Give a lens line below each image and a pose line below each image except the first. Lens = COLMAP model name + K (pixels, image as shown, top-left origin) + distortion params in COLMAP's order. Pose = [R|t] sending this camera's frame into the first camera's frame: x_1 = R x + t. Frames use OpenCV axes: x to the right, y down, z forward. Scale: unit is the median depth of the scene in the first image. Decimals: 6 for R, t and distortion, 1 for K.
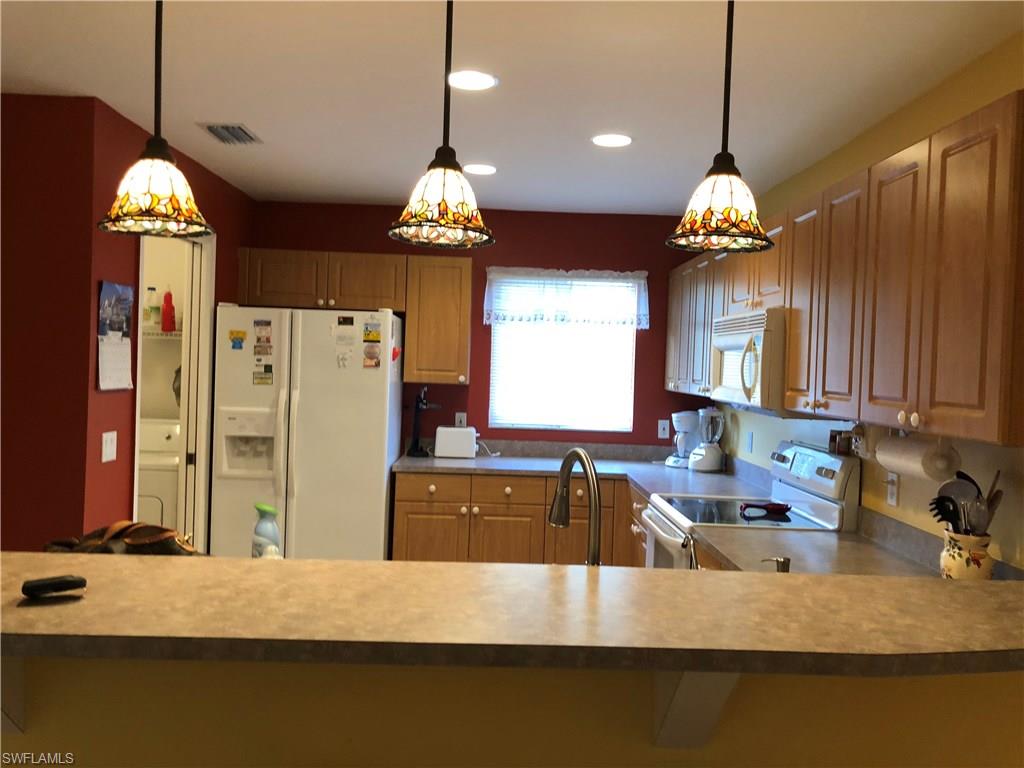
lens RADIAL K [[839.0, 0, 508.6], [0, 839.0, 370.2], [0, 0, 1]] dist [0.069190, -0.097413]
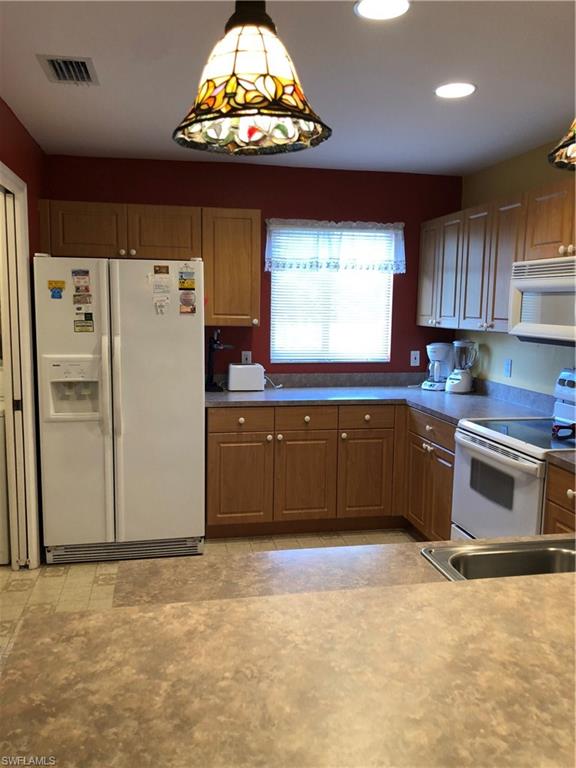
lens RADIAL K [[629.2, 0, 278.0], [0, 629.2, 379.4], [0, 0, 1]] dist [0.069190, -0.097413]
pose [[0.984919, -0.041954, 0.167850, -0.180724], [0.022264, 0.992822, 0.117510, -0.011354], [-0.171575, -0.112000, 0.978784, 0.173247]]
